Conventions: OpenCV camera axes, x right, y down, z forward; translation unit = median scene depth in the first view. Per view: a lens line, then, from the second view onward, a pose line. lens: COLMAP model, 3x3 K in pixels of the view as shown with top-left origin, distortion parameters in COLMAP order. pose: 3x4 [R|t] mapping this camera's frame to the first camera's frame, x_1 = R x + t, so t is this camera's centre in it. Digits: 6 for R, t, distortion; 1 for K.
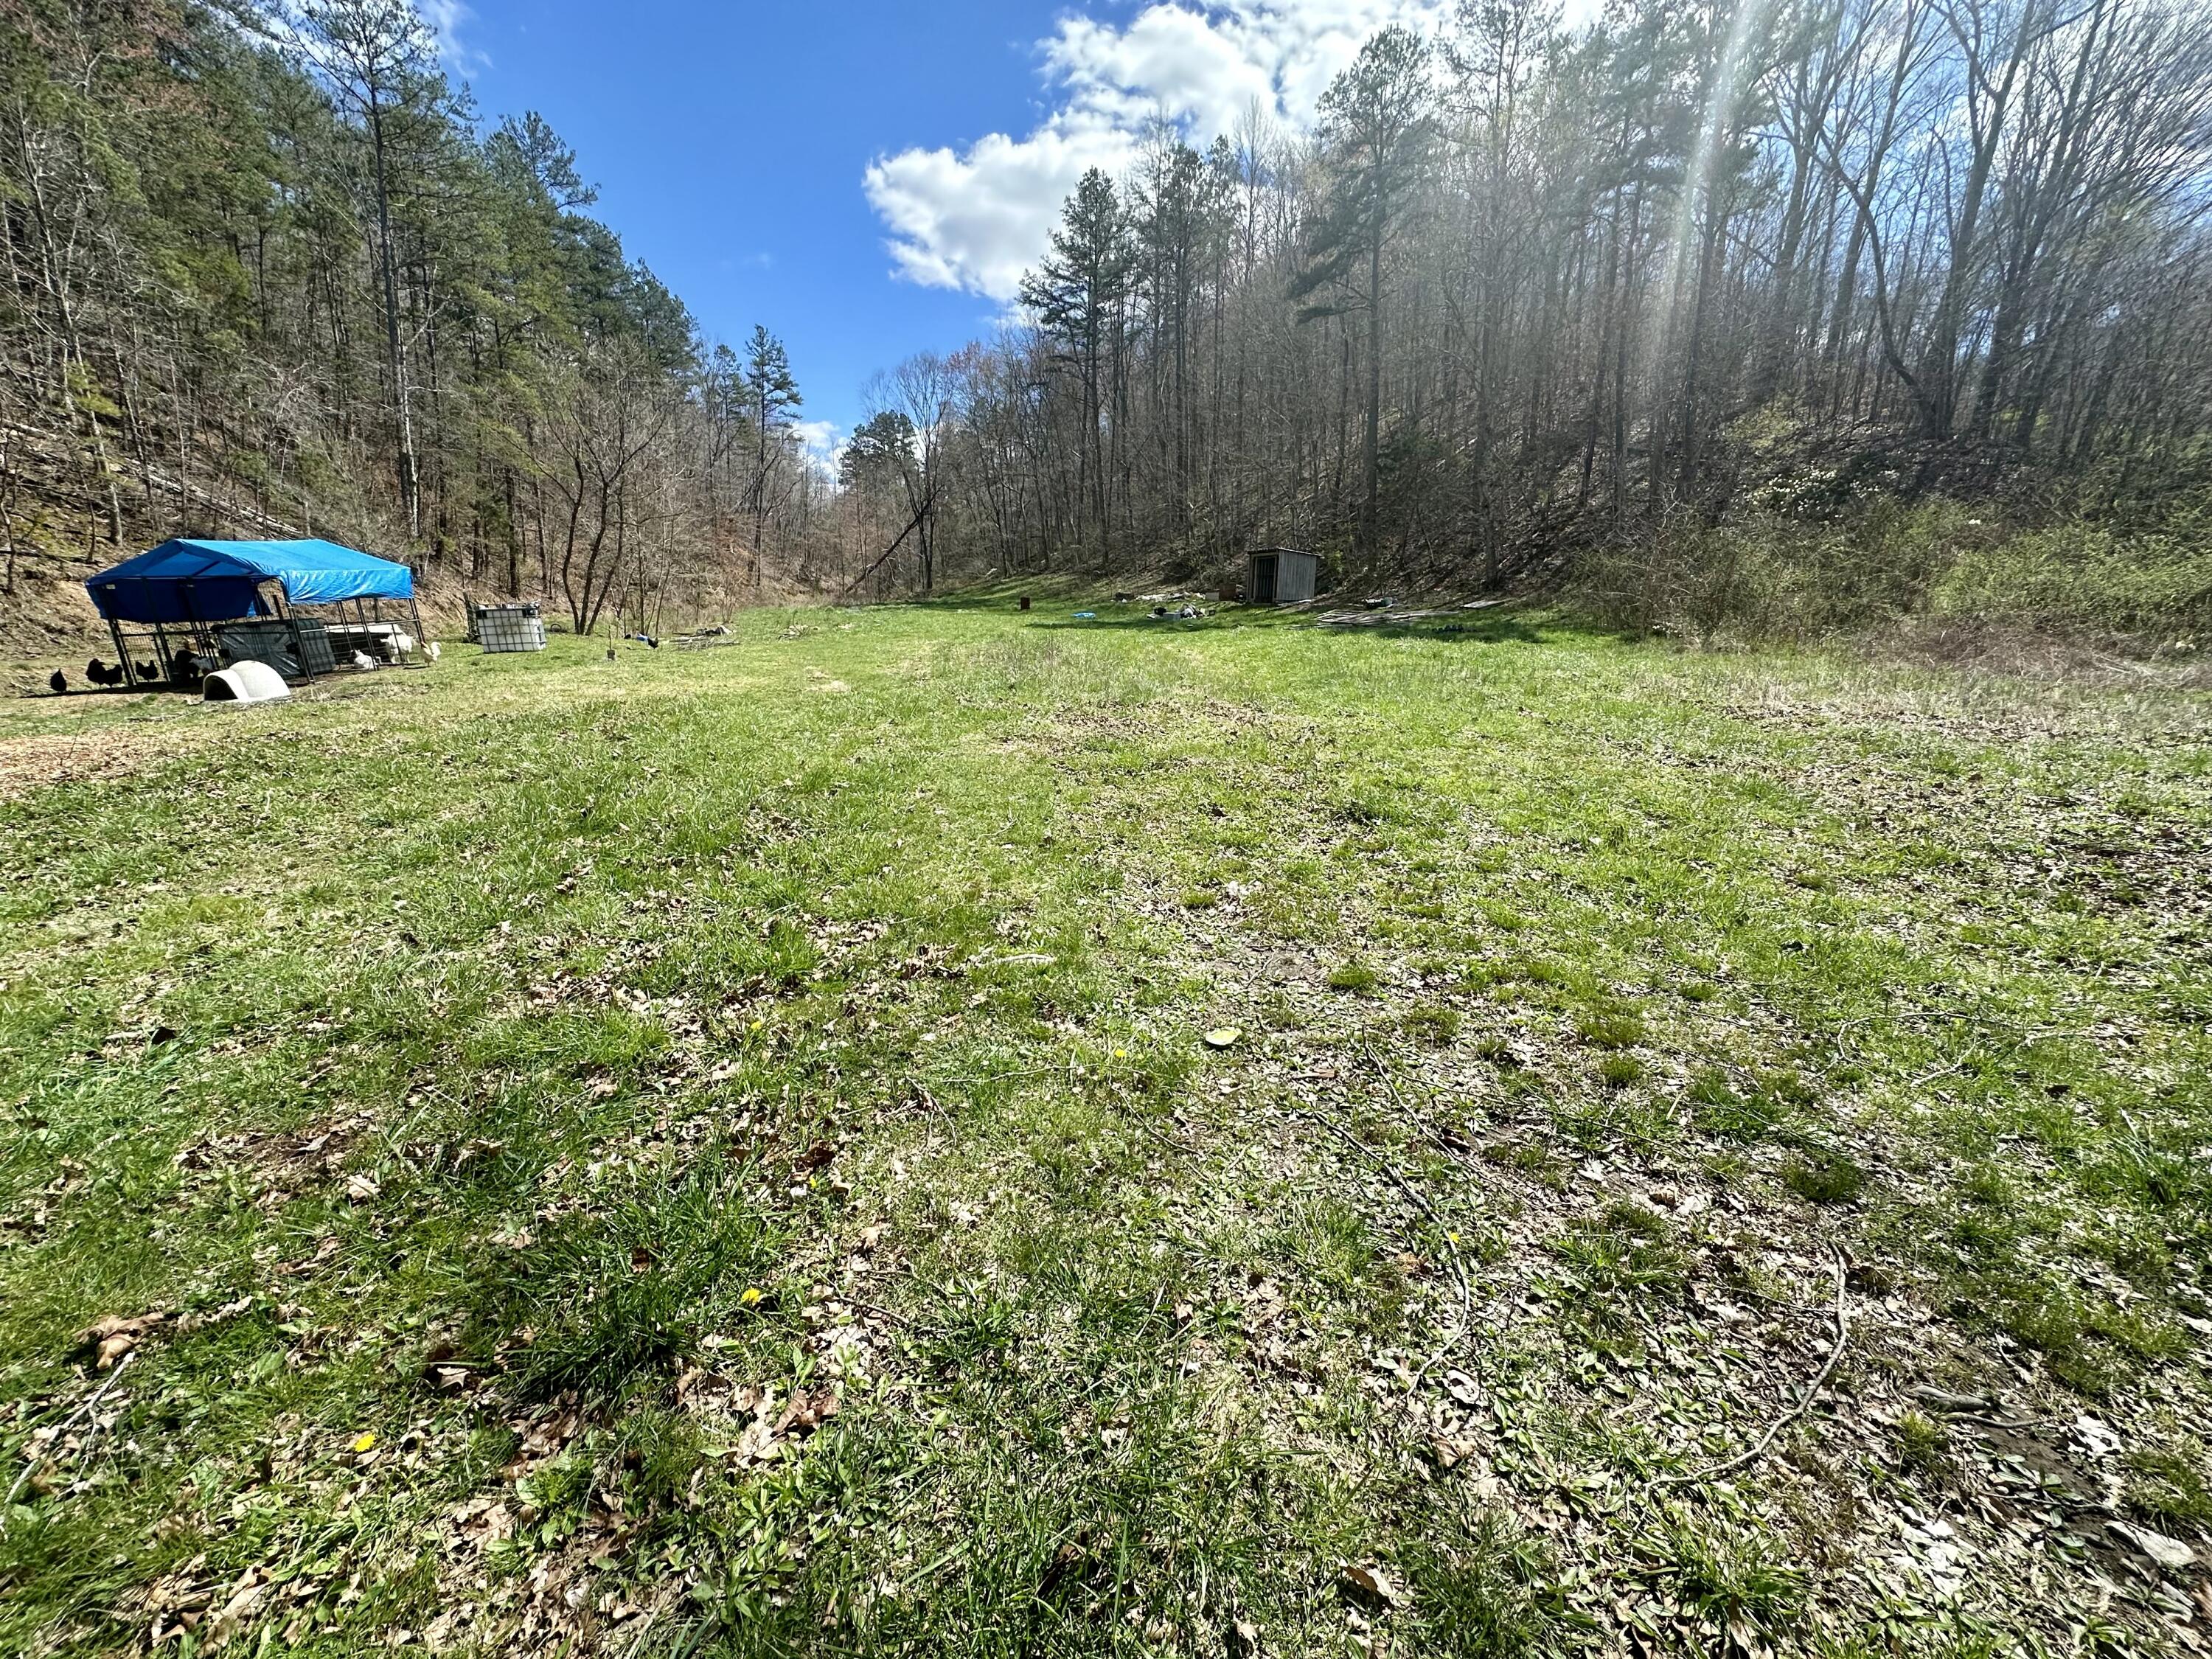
lens RADIAL K [[890.3, 0, 1106.0], [0, 890.3, 829.5], [0, 0, 1]] dist [0.001367, -0.000162]
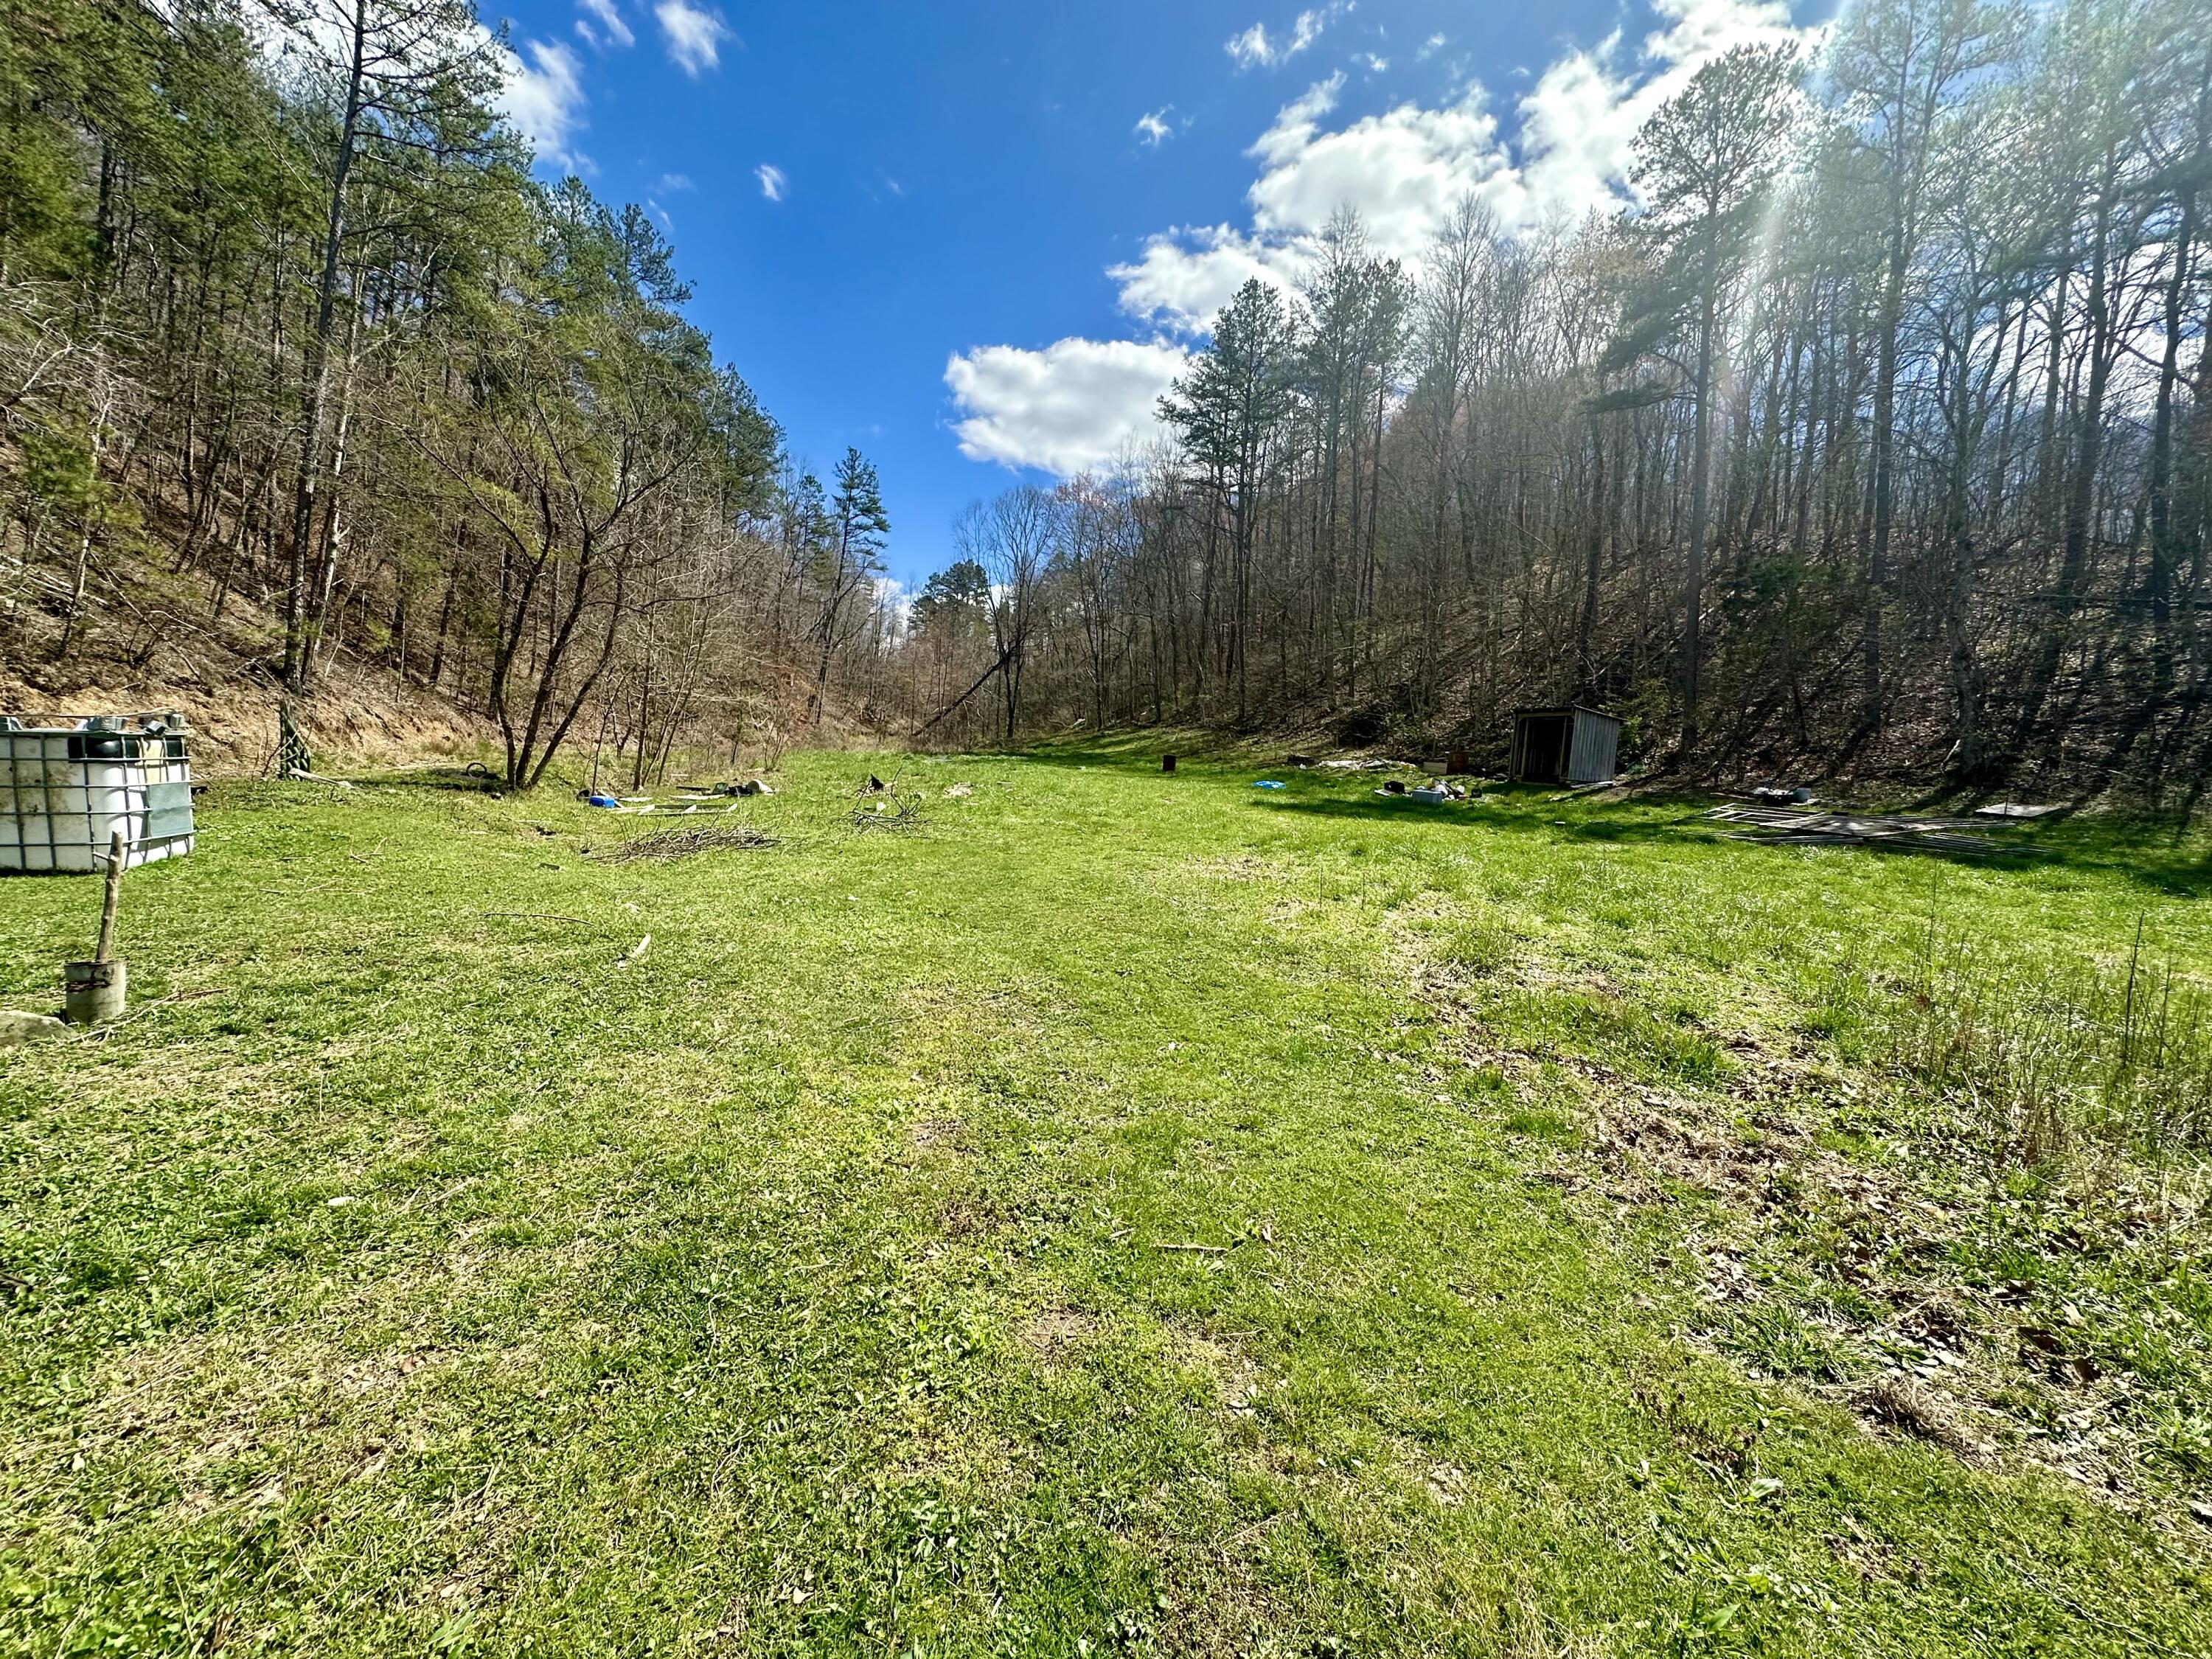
lens RADIAL K [[884.8, 0, 1106.0], [0, 884.8, 829.5], [0, 0, 1]] dist [-0.000698, -0.000014]
pose [[0.997757, 0.055254, -0.037791, -0.078934], [-0.060824, 0.984061, -0.167104, -0.050317], [0.027956, 0.169027, 0.985215, 0.193889]]
